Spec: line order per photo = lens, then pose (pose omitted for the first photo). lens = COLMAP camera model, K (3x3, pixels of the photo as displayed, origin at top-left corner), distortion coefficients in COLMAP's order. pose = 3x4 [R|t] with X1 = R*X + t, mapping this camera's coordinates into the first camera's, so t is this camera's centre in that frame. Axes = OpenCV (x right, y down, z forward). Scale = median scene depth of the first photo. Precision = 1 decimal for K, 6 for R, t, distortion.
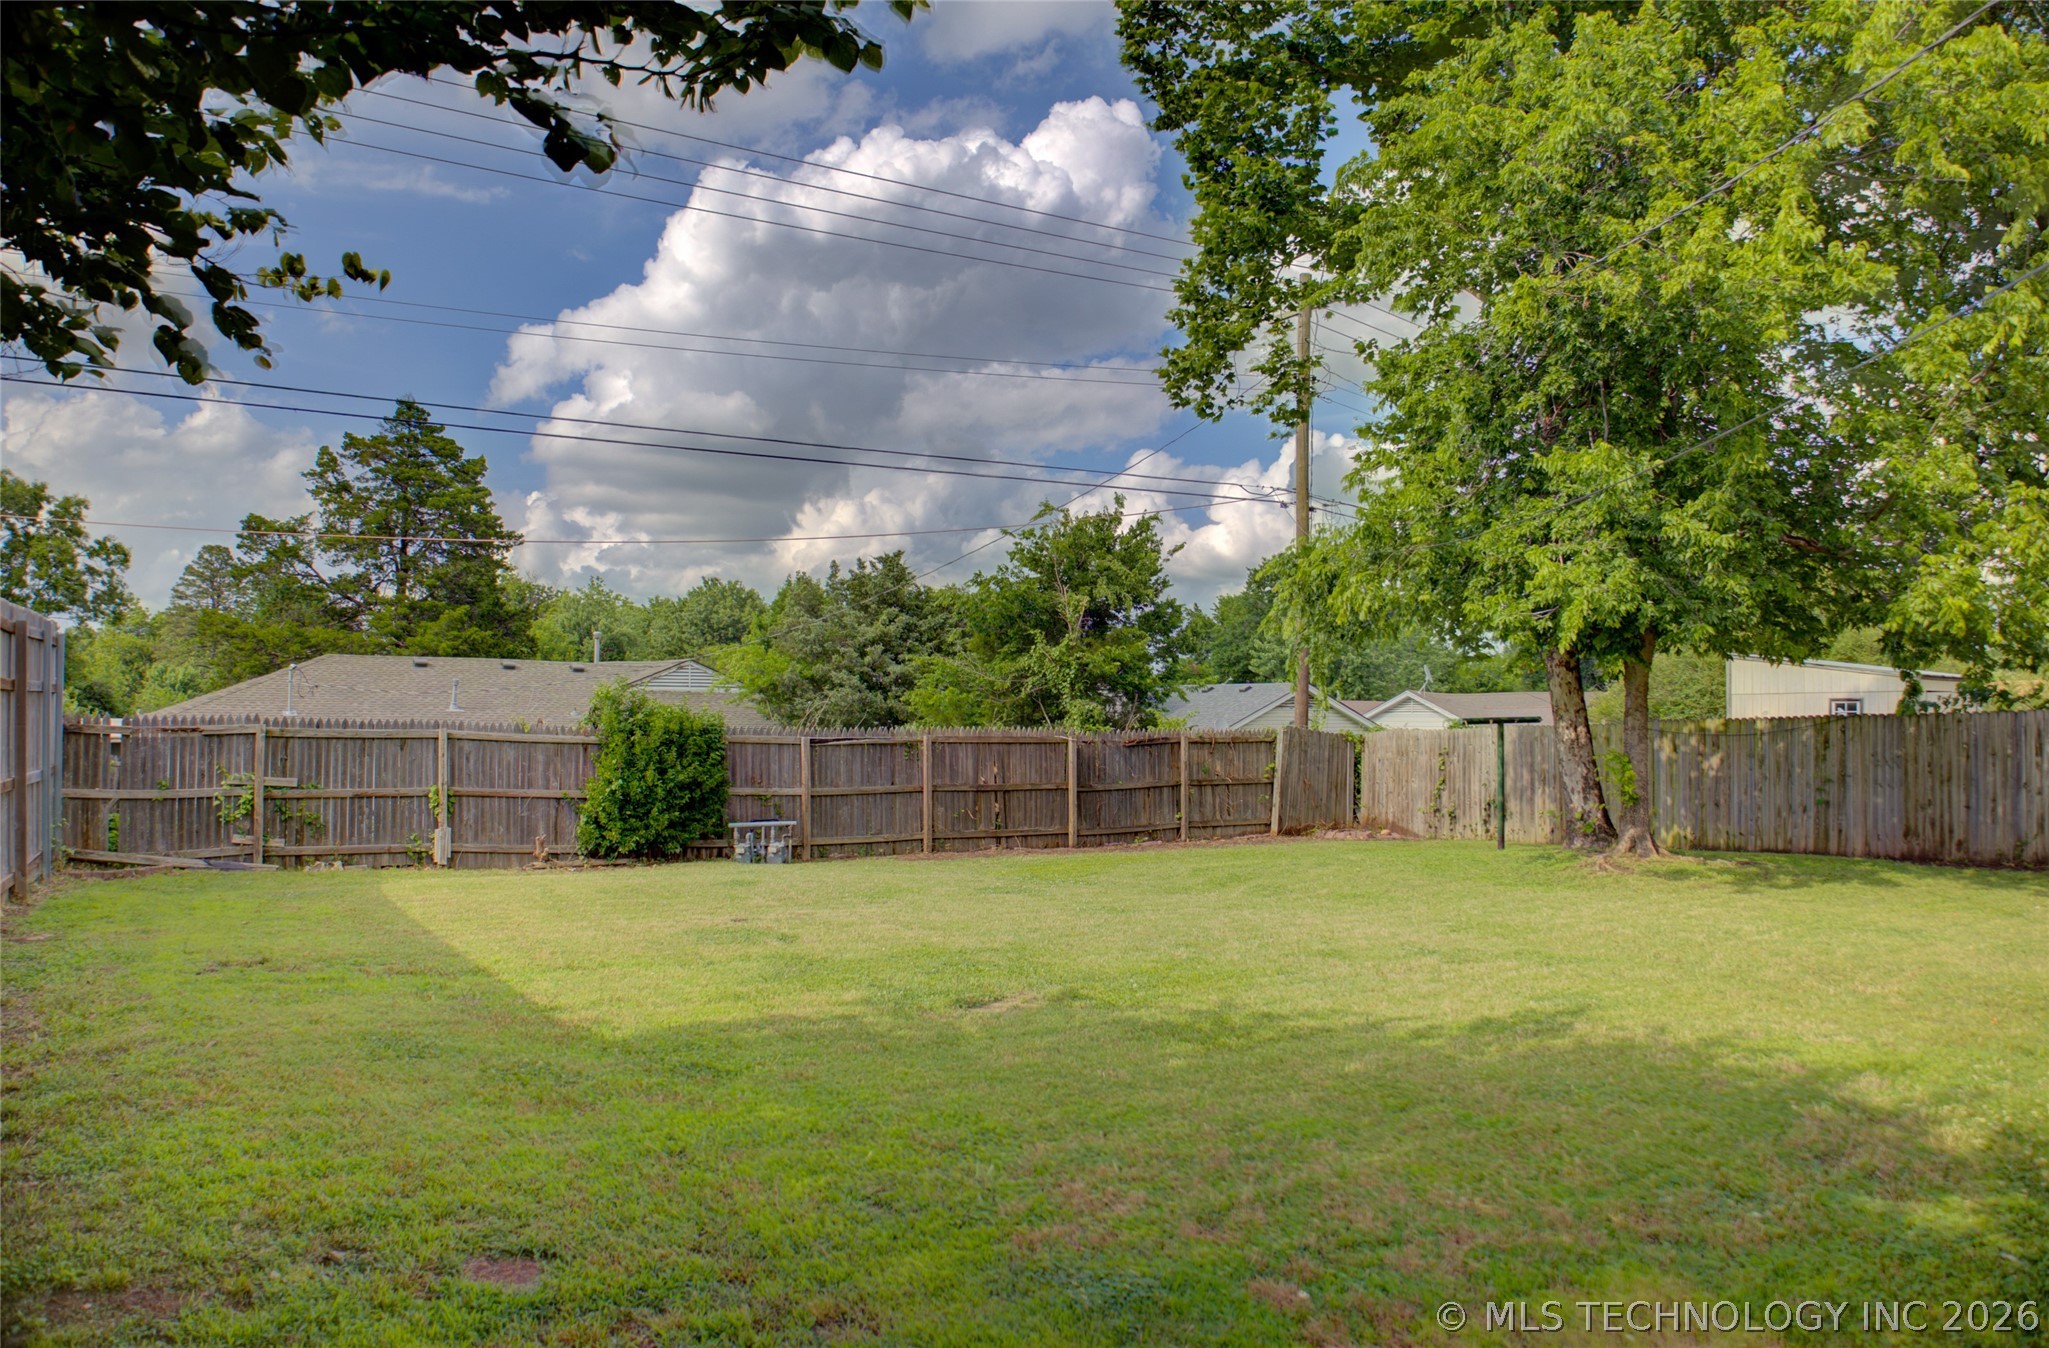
lens RADIAL K [[1390.2, 0, 1041.3], [0, 1390.2, 670.3], [0, 0, 1]] dist [-0.184422, 0.117226]
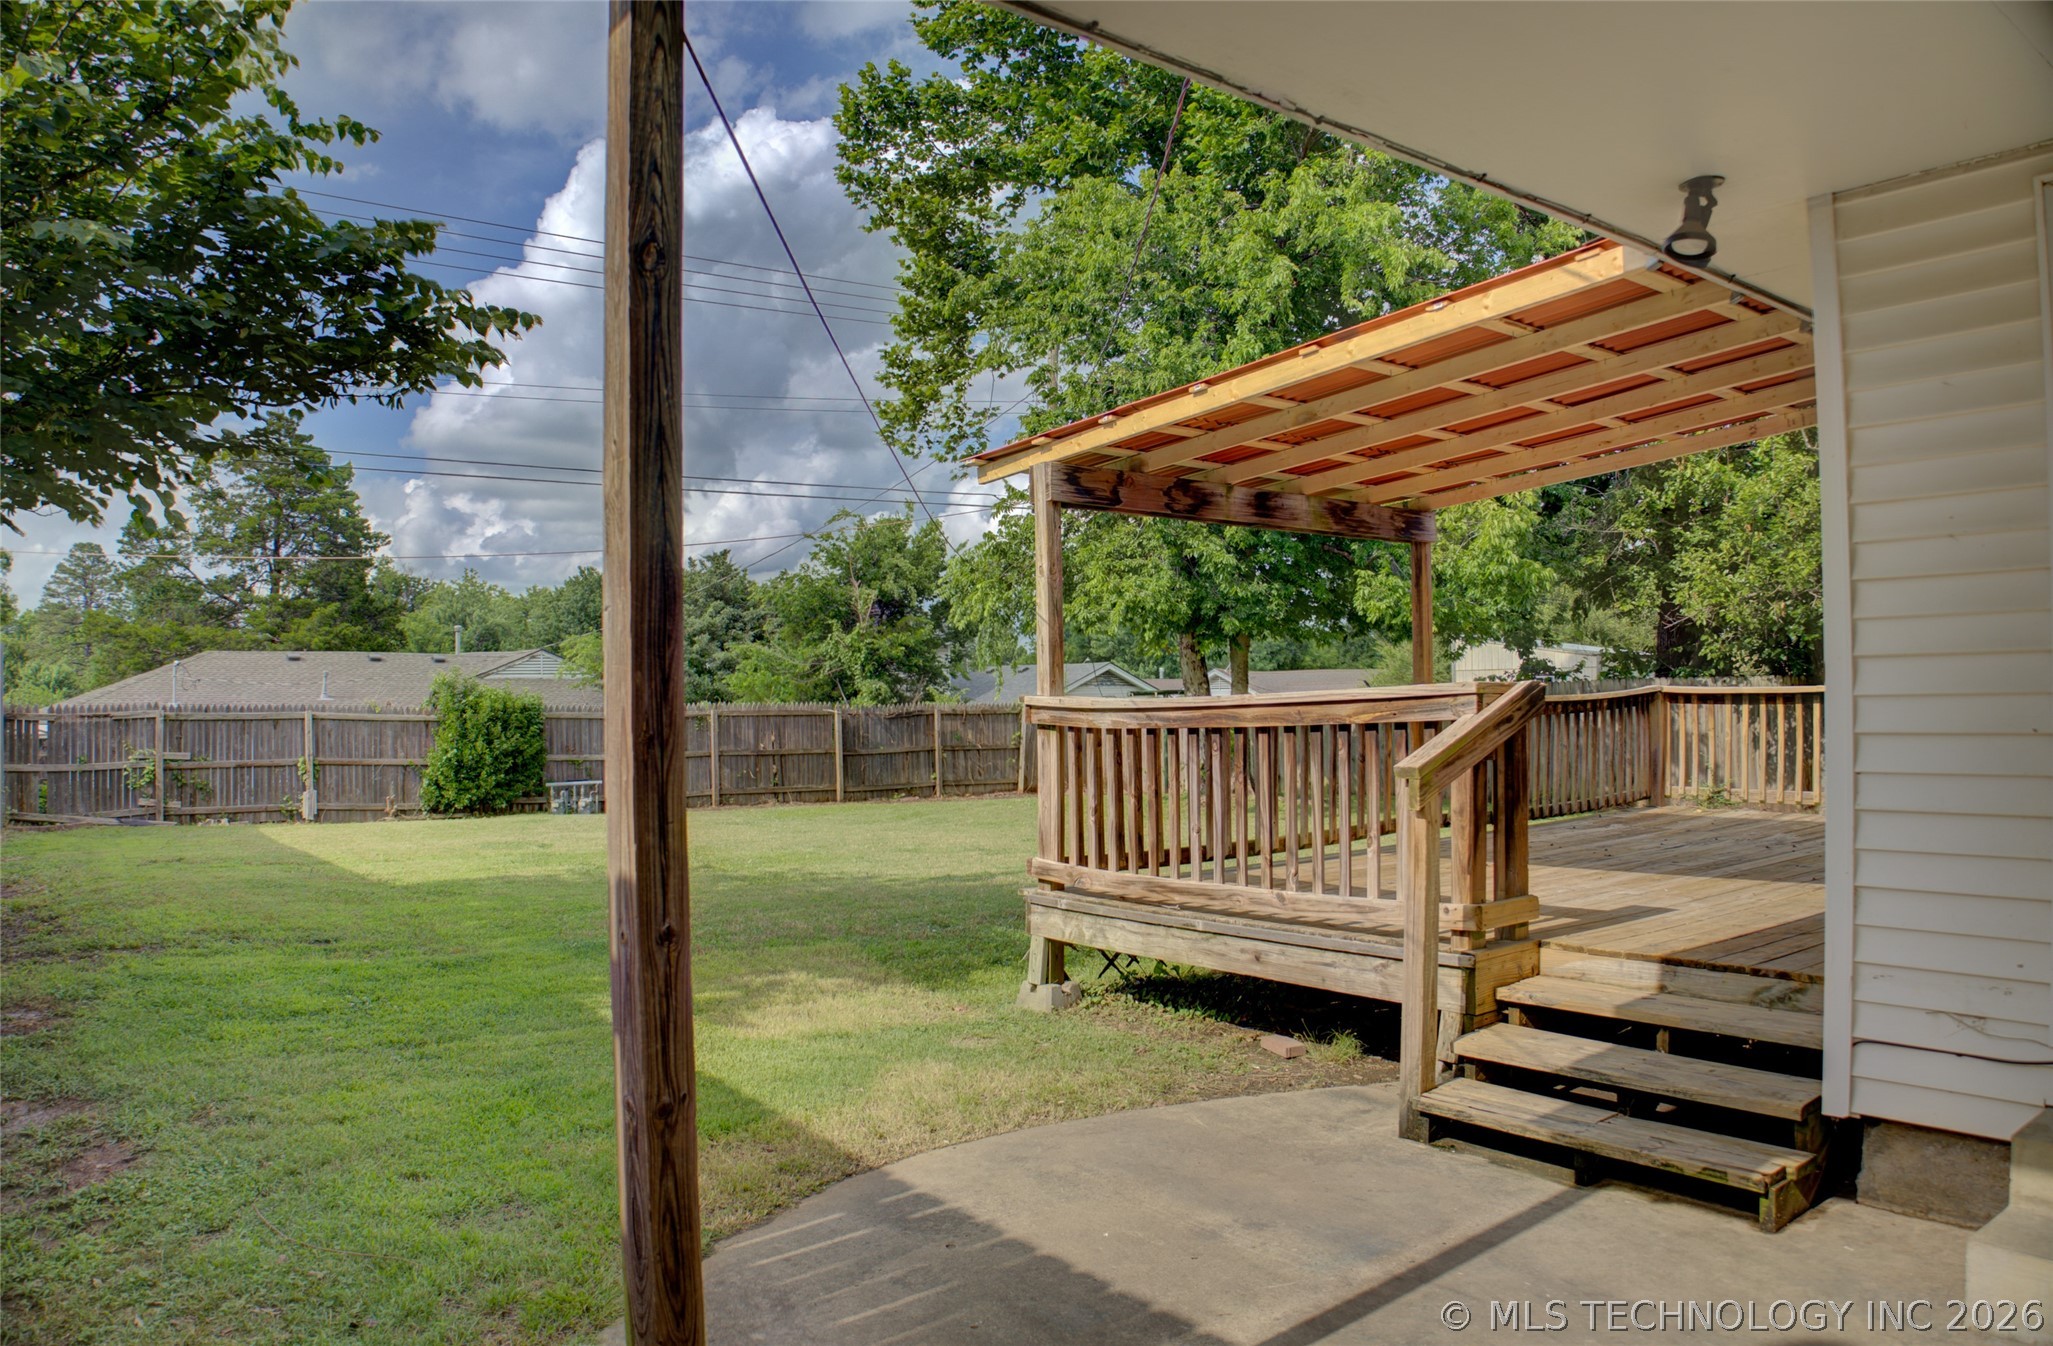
lens RADIAL K [[1416.3, 0, 1019.2], [0, 1416.3, 685.2], [0, 0, 1]] dist [-0.138182, 0.052552]
pose [[0.998619, -0.016234, 0.049963, 0.115127], [0.015056, 0.999602, 0.023869, -0.000634], [-0.050331, -0.023084, 0.998466, -0.229429]]
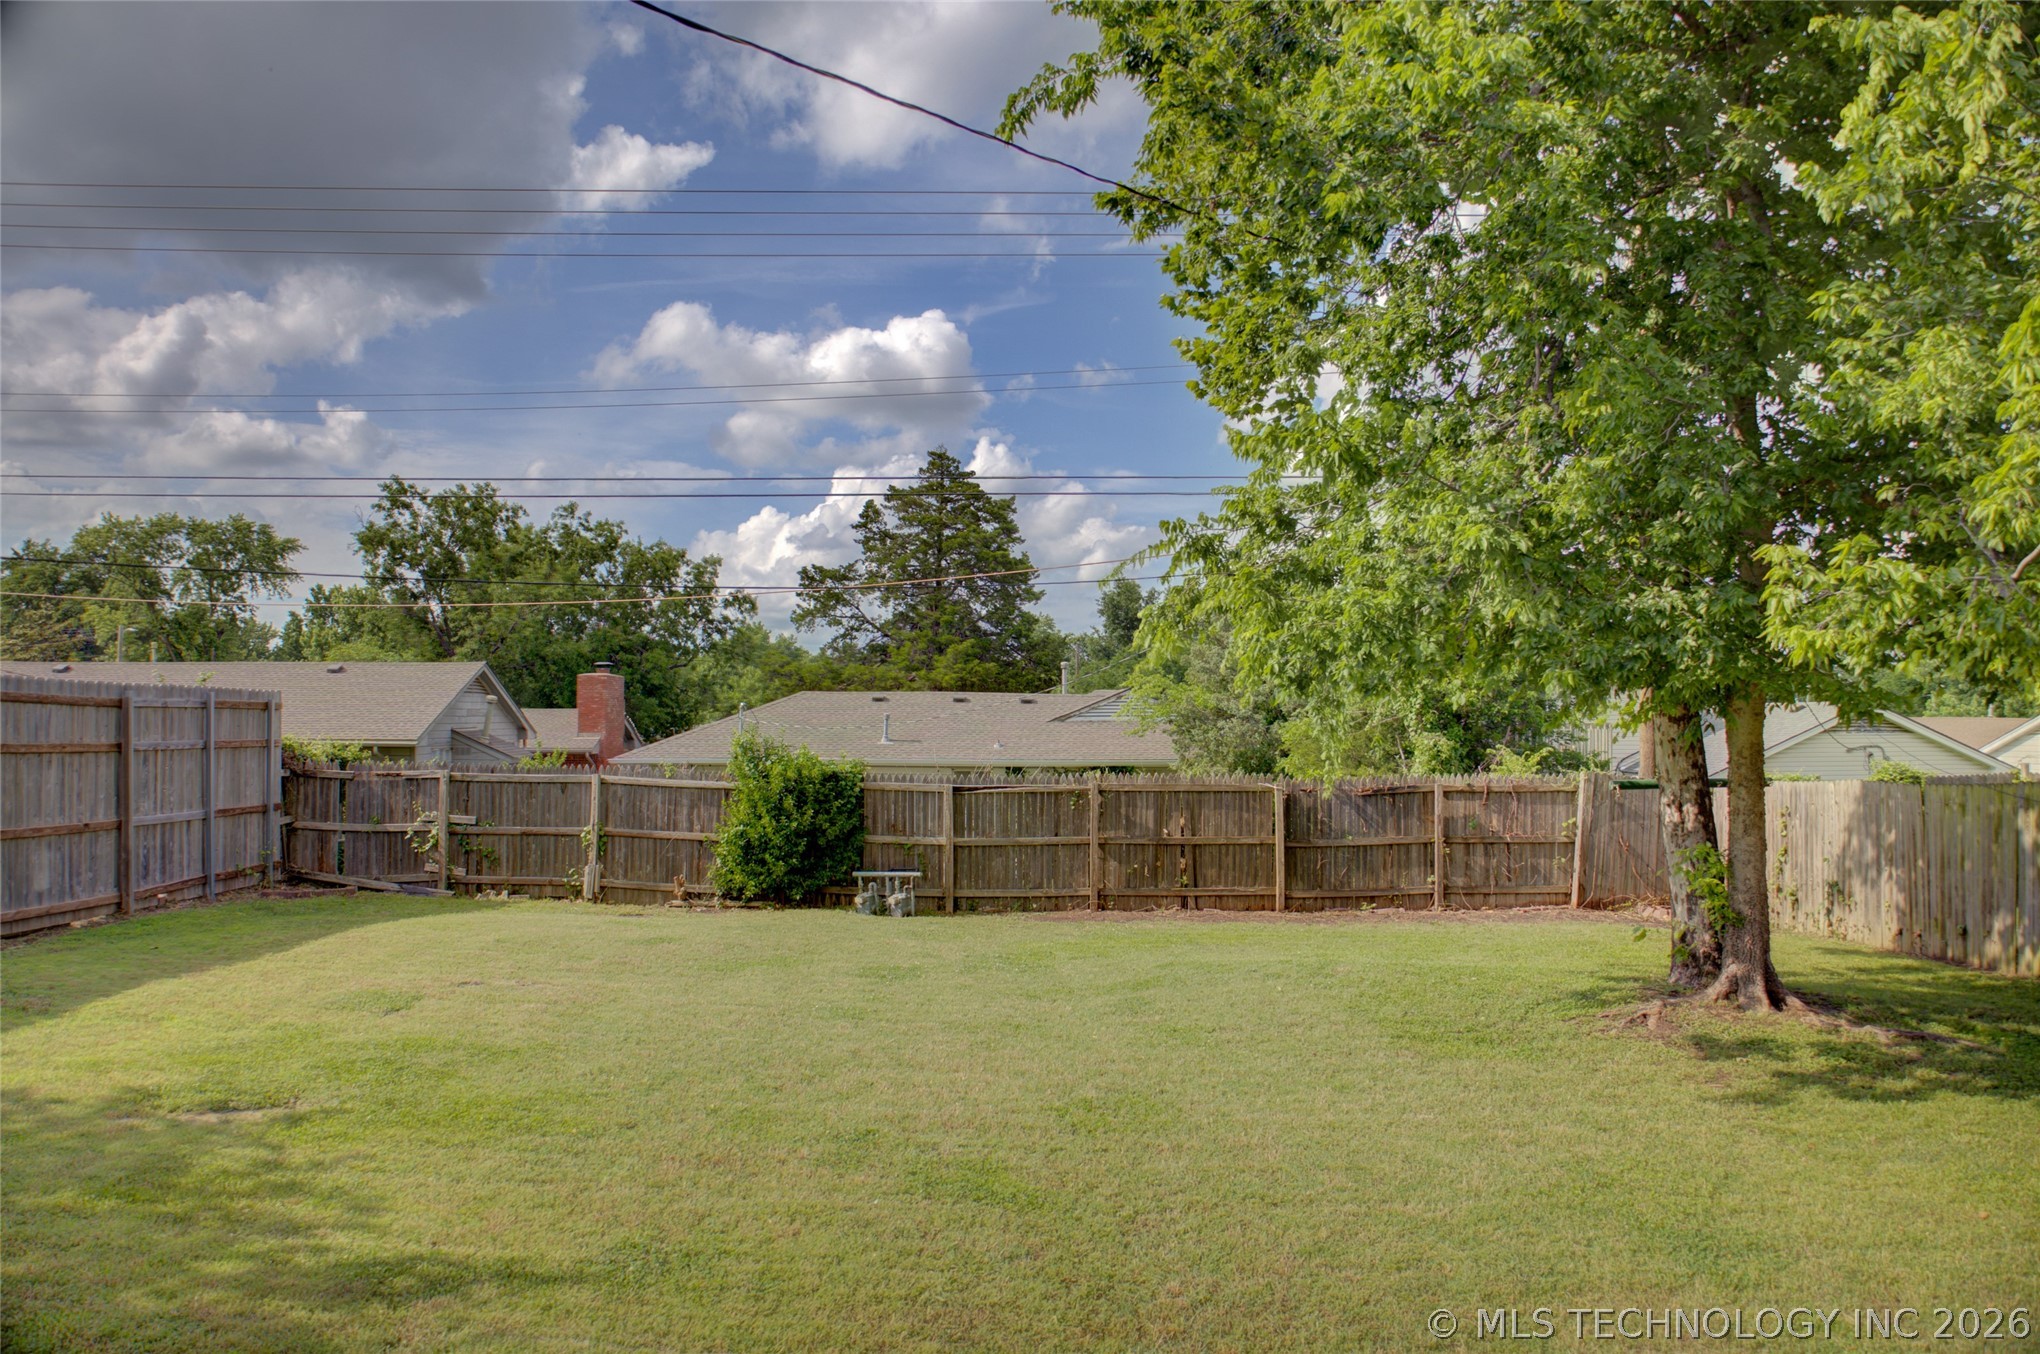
lens RADIAL K [[1375.6, 0, 1040.2], [0, 1375.6, 665.0], [0, 0, 1]] dist [-0.170836, 0.092835]
pose [[0.846213, -0.026481, -0.532186, 0.348497], [0.020856, 0.999645, -0.016578, -0.015707], [0.532436, 0.002929, 0.846465, 0.200465]]
